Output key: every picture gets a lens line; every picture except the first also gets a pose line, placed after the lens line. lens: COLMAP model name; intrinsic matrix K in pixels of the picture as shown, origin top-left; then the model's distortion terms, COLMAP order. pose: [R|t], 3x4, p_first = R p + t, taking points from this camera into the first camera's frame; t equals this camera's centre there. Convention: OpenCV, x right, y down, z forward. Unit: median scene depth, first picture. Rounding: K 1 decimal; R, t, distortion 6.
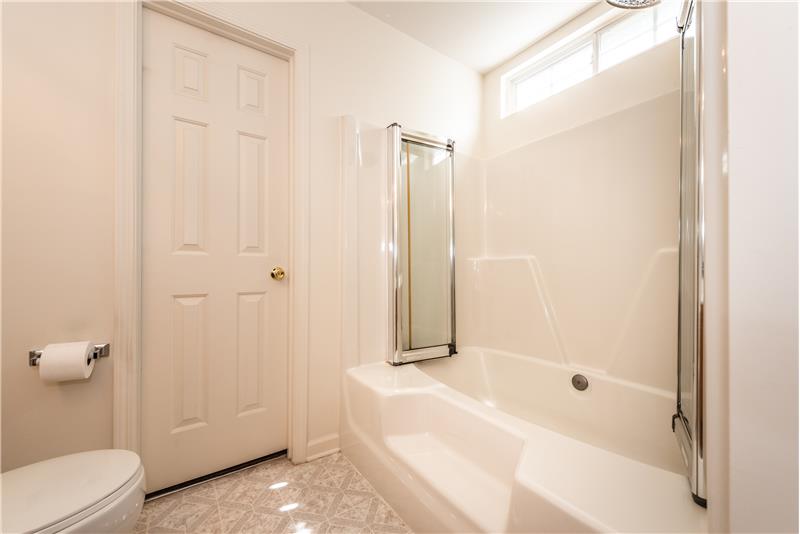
lens RADIAL K [[314.8, 0, 400.6], [0, 314.8, 265.1], [0, 0, 1]] dist [0.003117, 0.000528]
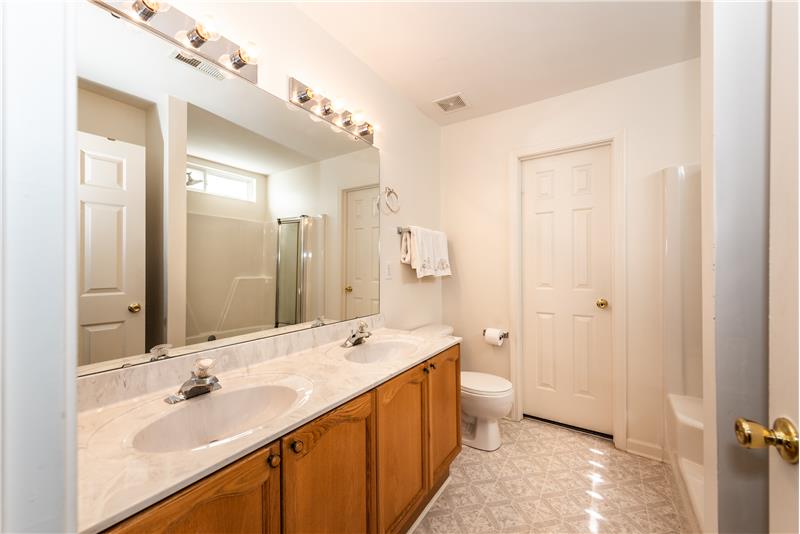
lens RADIAL K [[314.8, 0, 400.6], [0, 314.8, 266.2], [0, 0, 1]] dist [0.003117, 0.000528]
pose [[0.371287, -0.007355, -0.928489, 0.655433], [0.011196, 0.999931, -0.003444, -0.165367], [0.928451, -0.009116, 0.371343, -0.384535]]
